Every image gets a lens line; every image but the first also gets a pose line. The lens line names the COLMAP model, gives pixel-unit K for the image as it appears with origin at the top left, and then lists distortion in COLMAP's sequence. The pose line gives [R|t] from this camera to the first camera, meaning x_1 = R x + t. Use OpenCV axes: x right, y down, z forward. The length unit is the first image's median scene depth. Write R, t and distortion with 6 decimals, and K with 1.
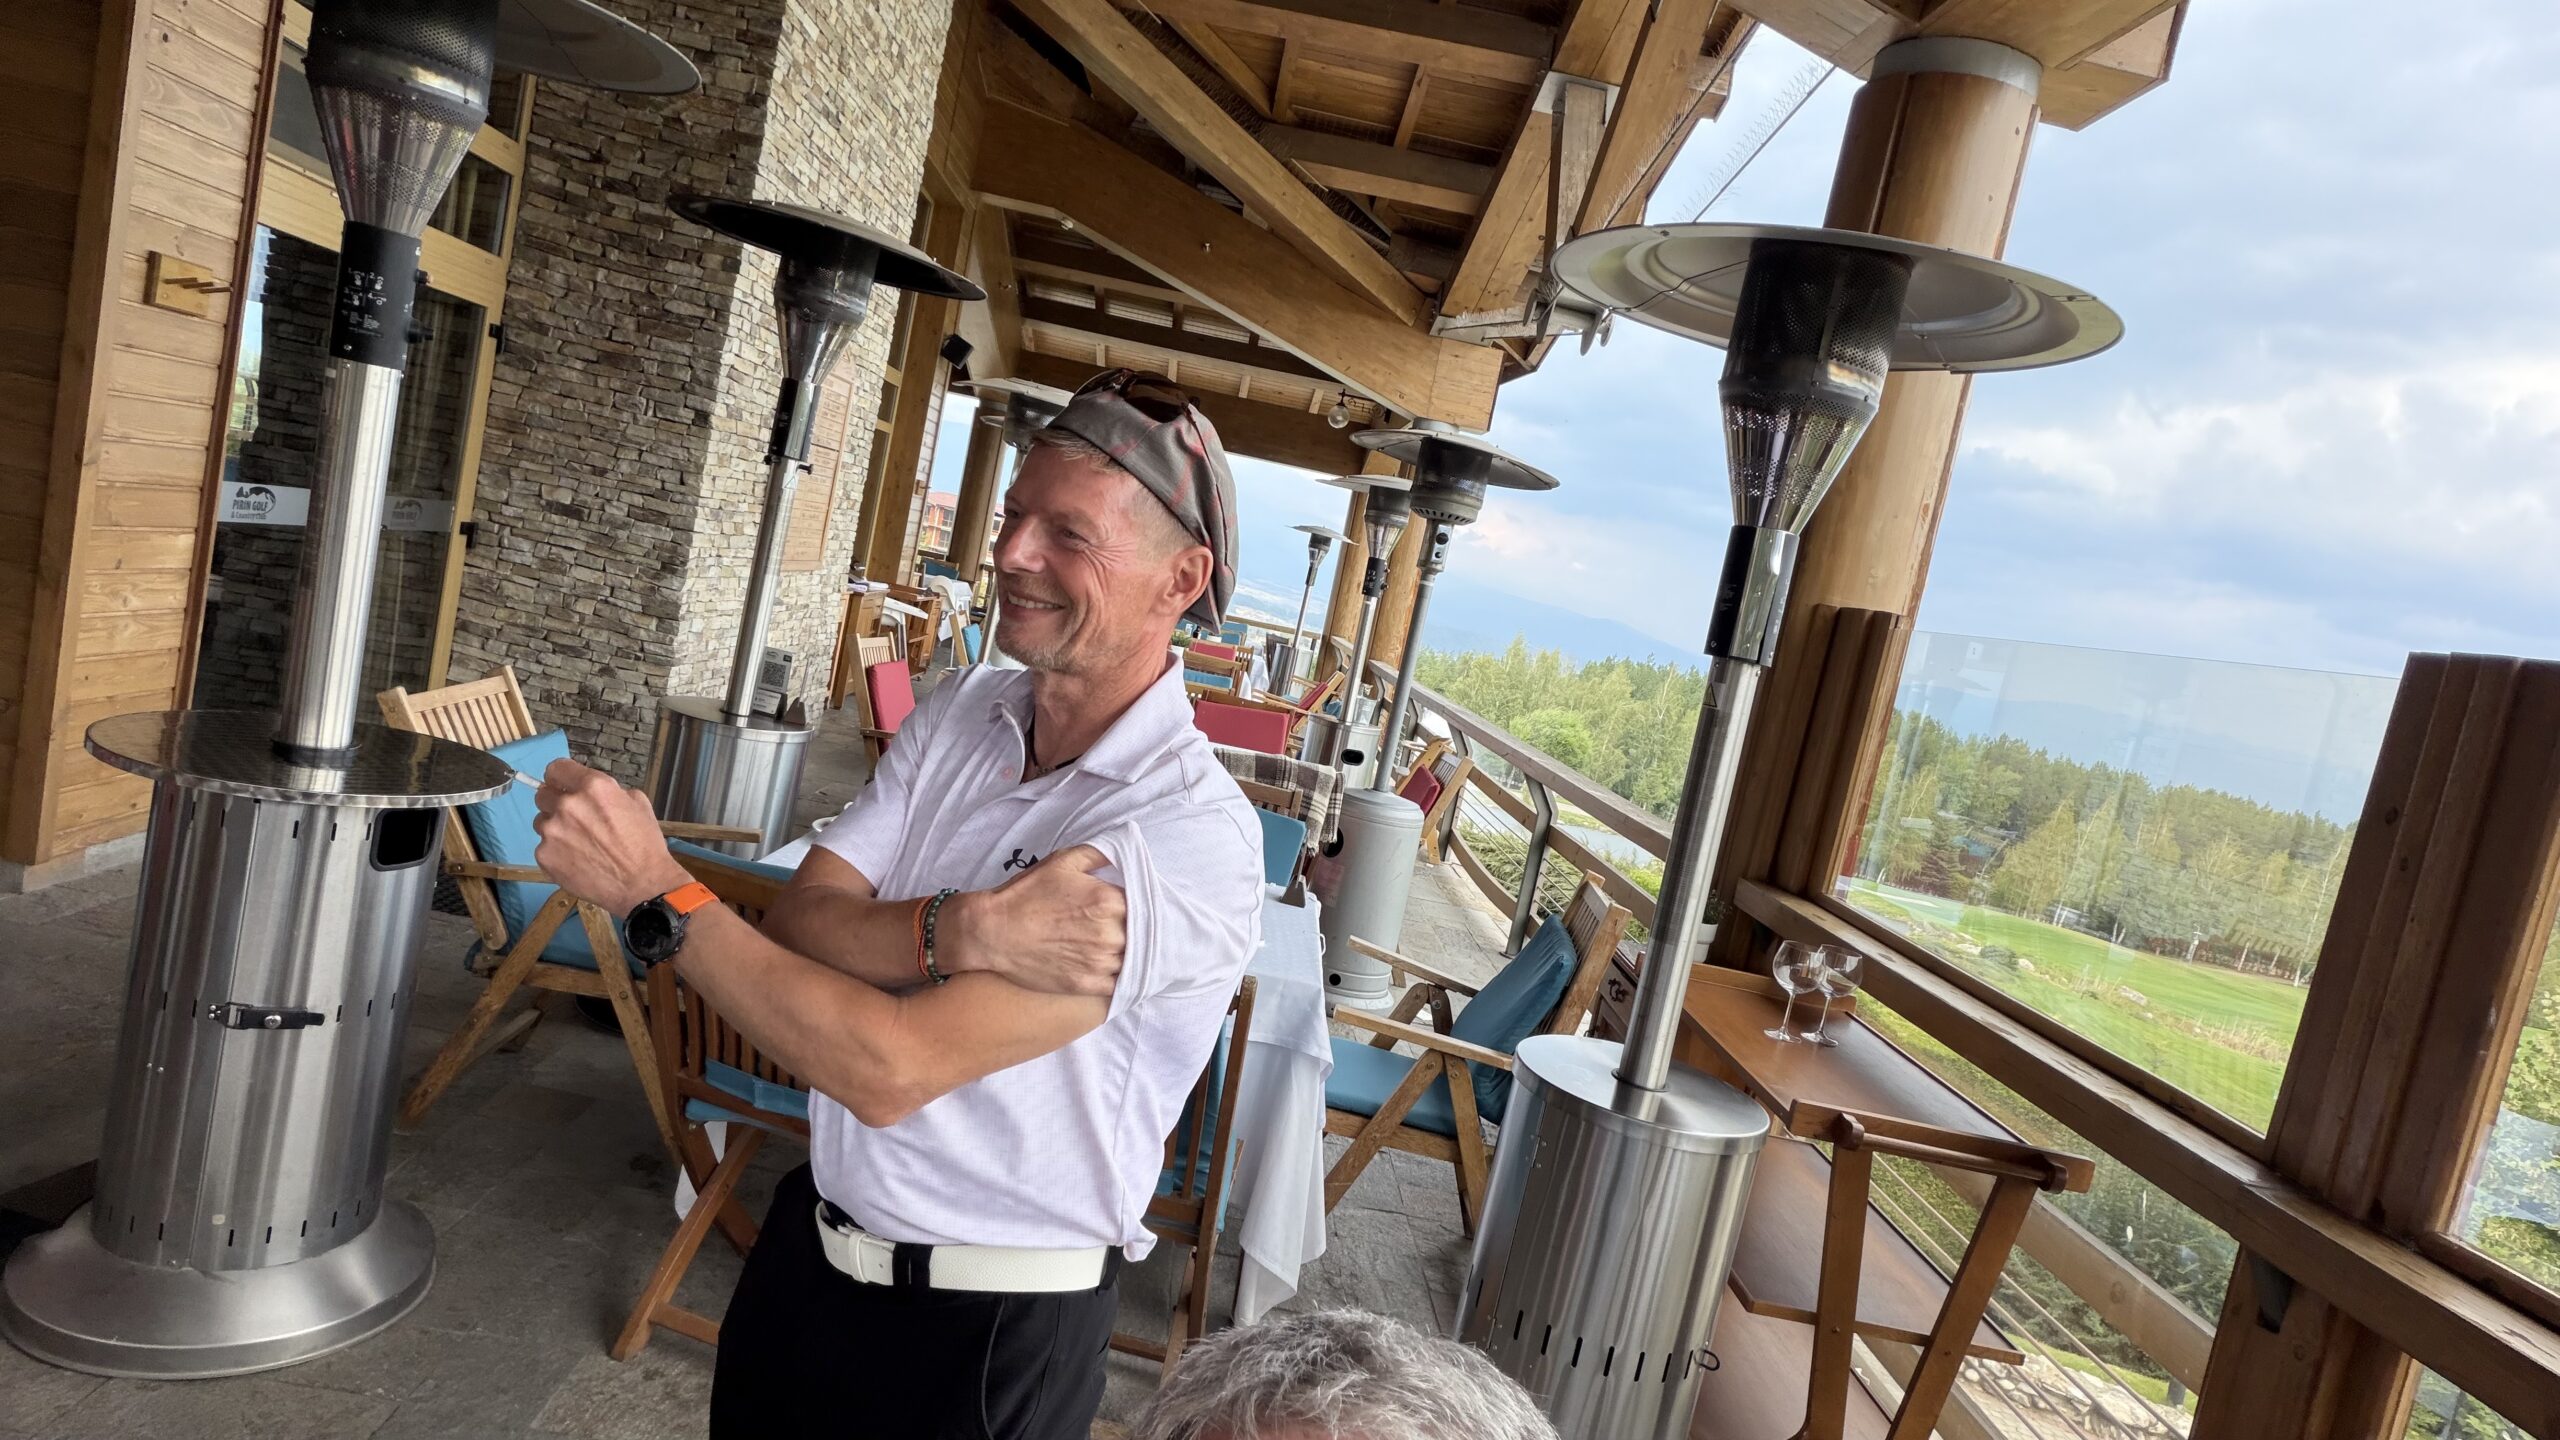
lens RADIAL K [[1462.3, 0, 1268.2], [0, 1462.3, 717.4], [0, 0, 1]] dist [0.005710, 0.000335]
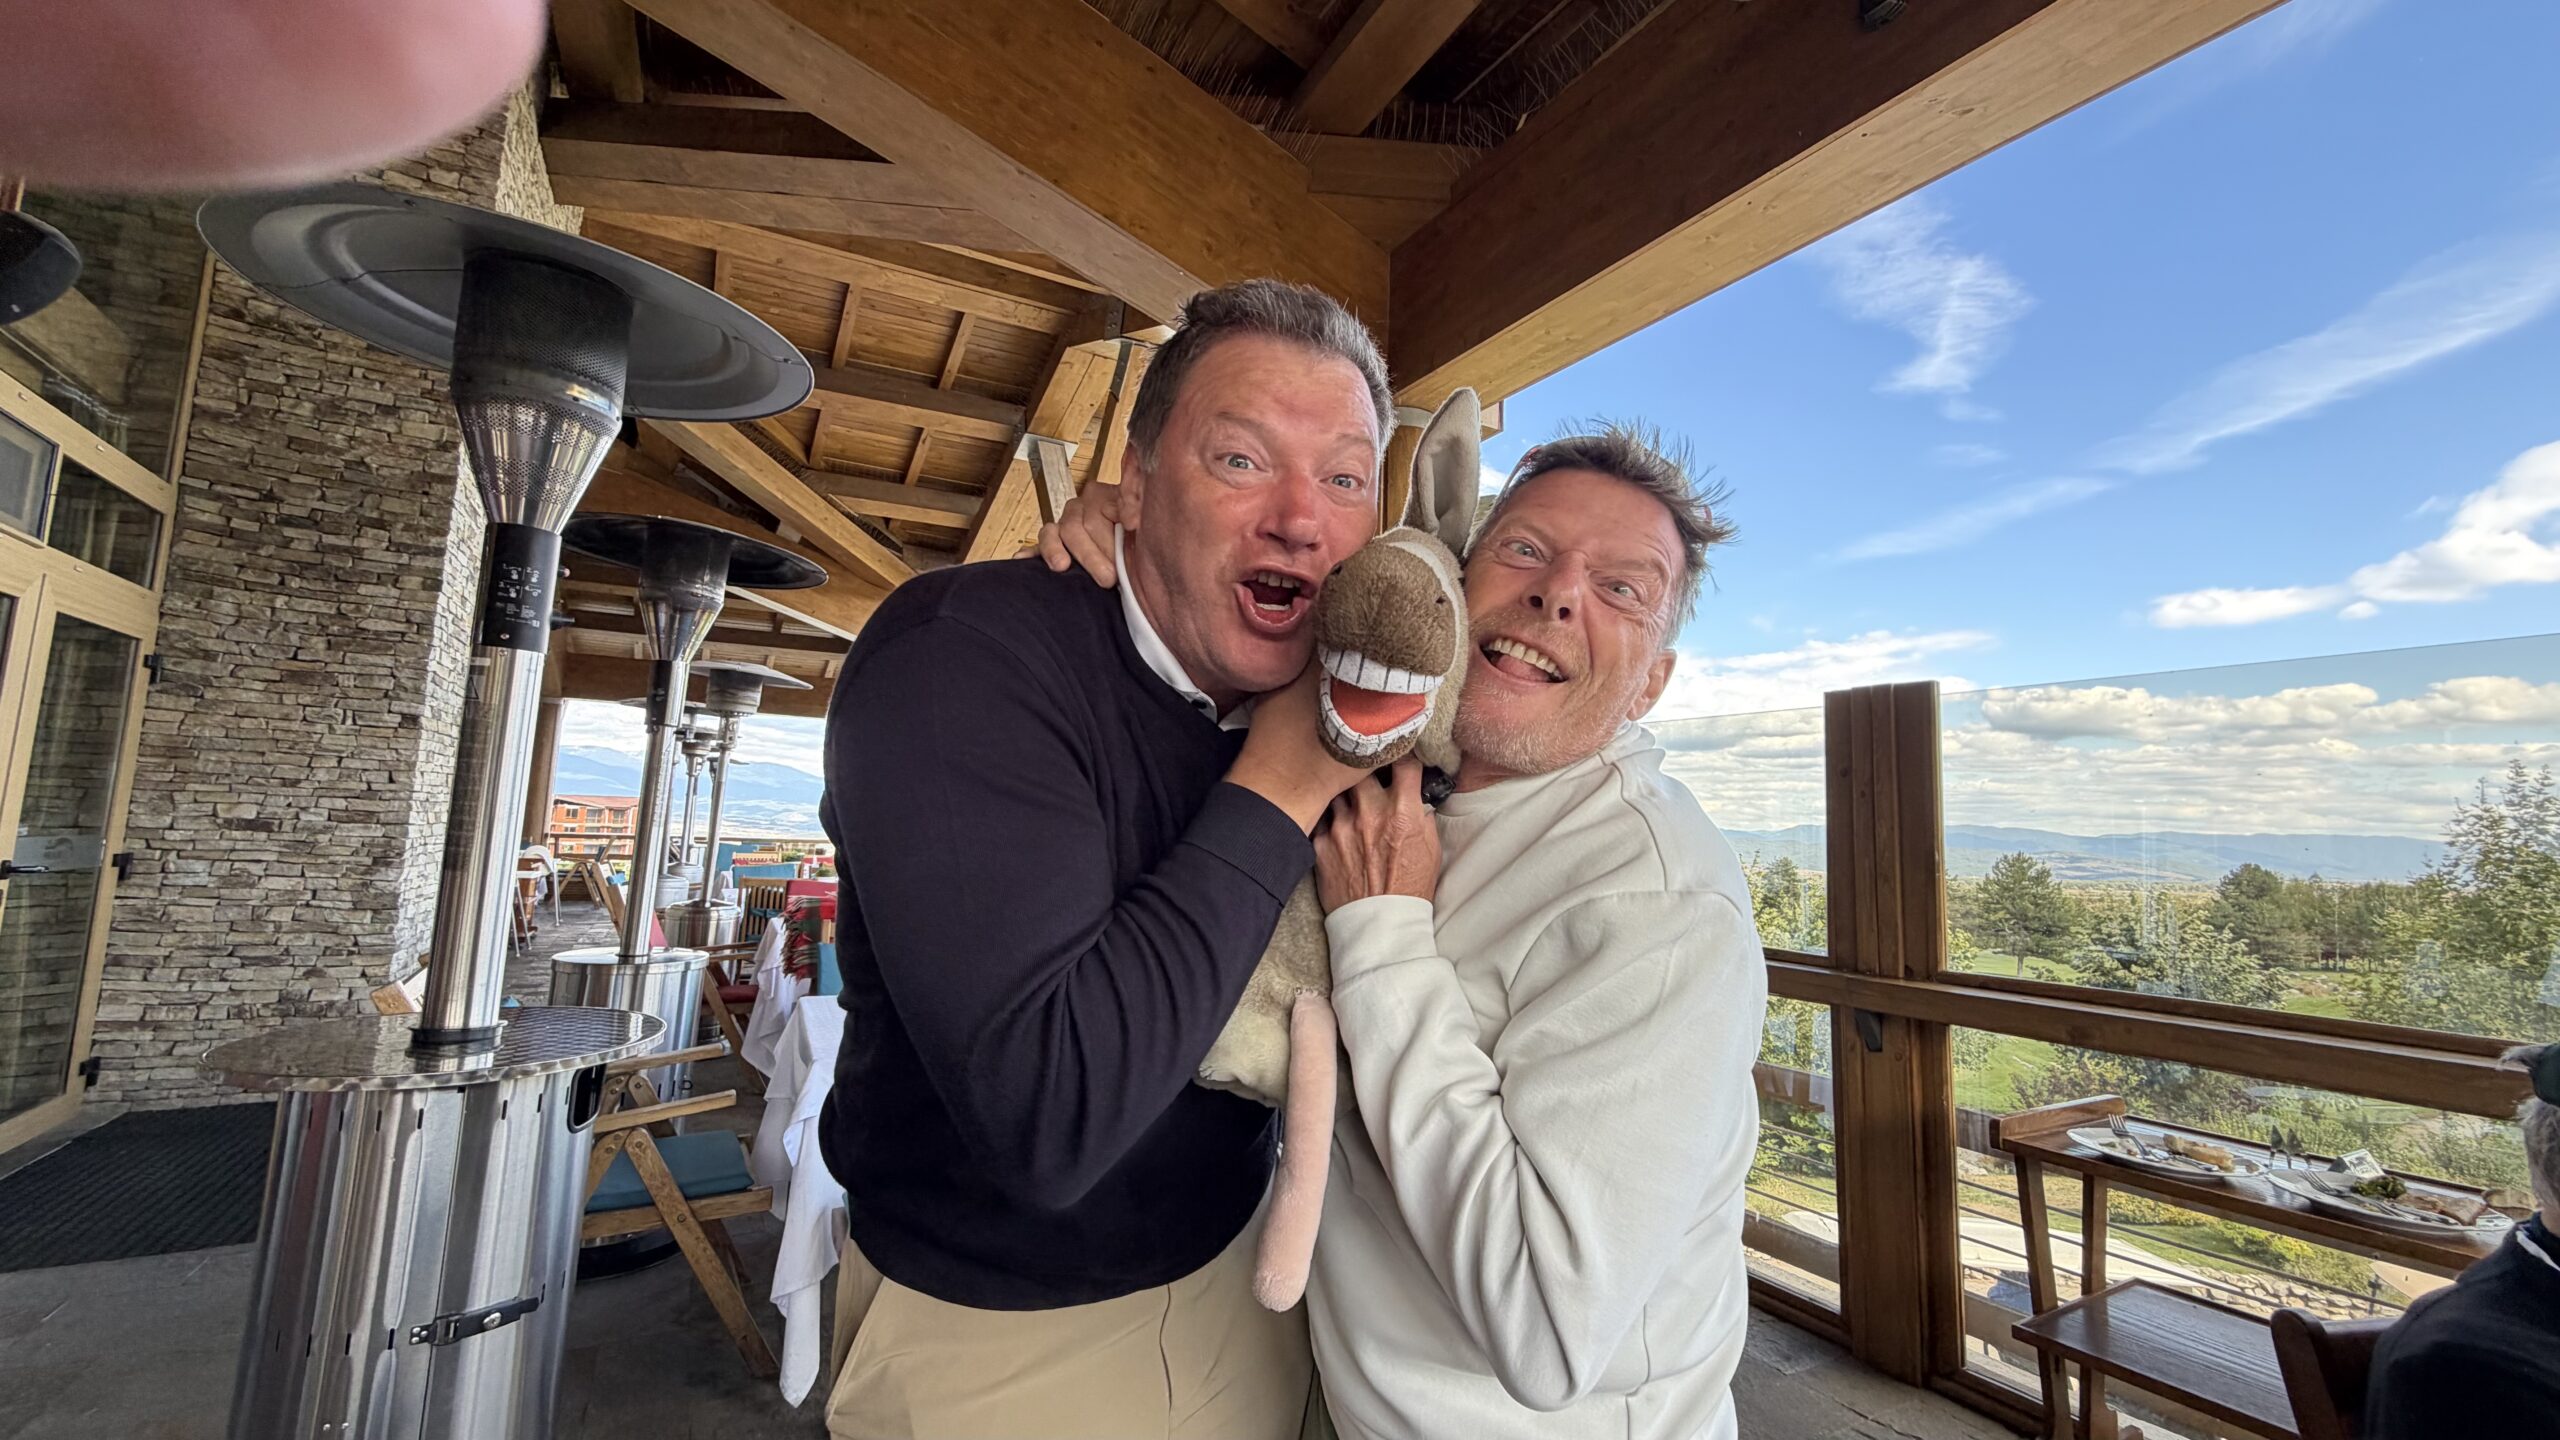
lens RADIAL K [[1020.9, 0, 1259.7], [0, 1020.9, 712.7], [0, 0, 1]] dist [0.011177, -0.000067]
pose [[0.882357, -0.121443, 0.454641, -0.174365], [0.190512, 0.975599, -0.109142, -0.004199], [-0.430293, 0.182917, 0.883963, 0.040522]]
